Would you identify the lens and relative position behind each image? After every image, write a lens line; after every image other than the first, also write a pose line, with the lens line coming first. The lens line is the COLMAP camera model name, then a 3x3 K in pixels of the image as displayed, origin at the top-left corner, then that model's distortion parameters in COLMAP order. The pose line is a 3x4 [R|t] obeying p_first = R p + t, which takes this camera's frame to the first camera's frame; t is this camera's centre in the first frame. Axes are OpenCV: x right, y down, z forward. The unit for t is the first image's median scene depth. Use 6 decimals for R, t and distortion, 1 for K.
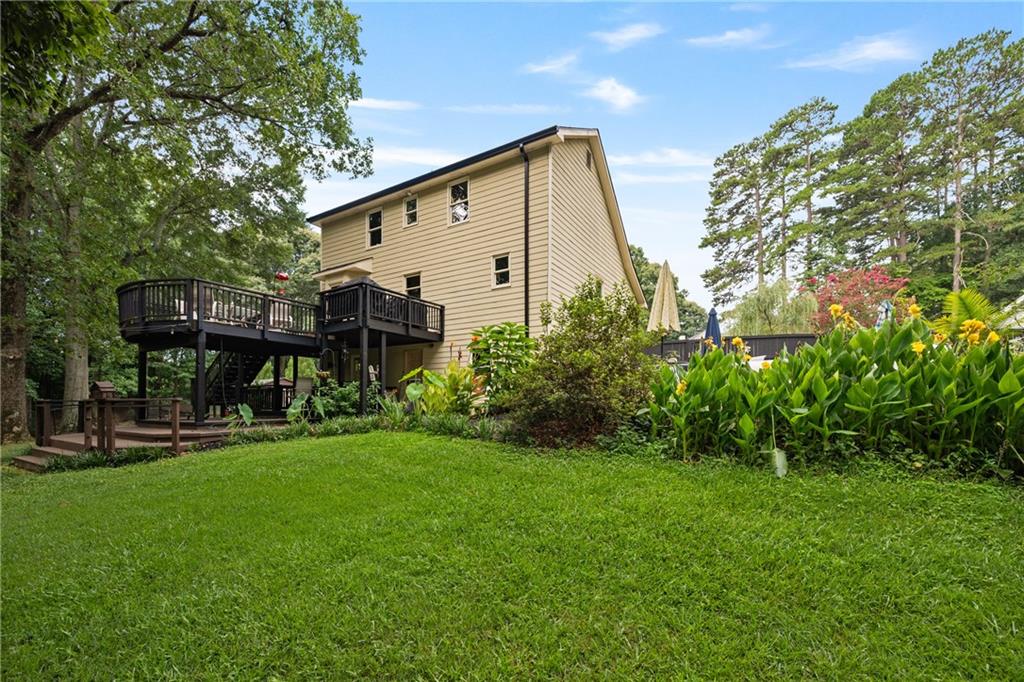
lens RADIAL K [[420.7, 0, 522.0], [0, 420.7, 396.7], [0, 0, 1]] dist [-0.000394, -0.000190]
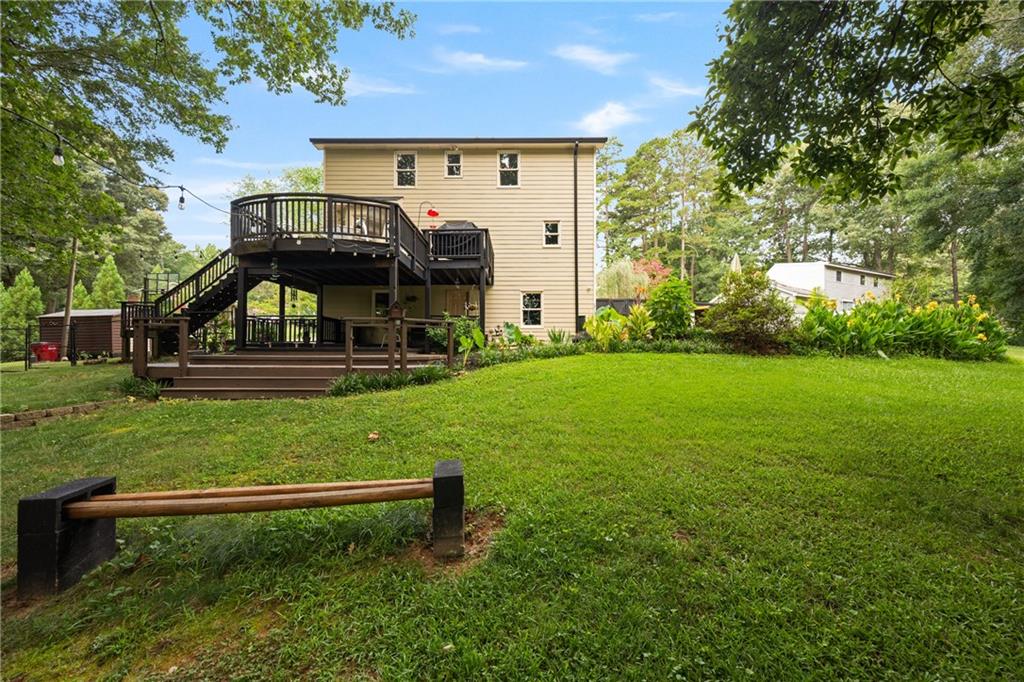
lens RADIAL K [[392.8, 0, 510.8], [0, 392.8, 346.6], [0, 0, 1]] dist [-0.010092, 0.000097]
pose [[0.870567, 0.014183, 0.491845, -0.725999], [-0.015342, 0.999881, -0.001677, 0.042503], [-0.491810, -0.006086, 0.870681, 0.032414]]
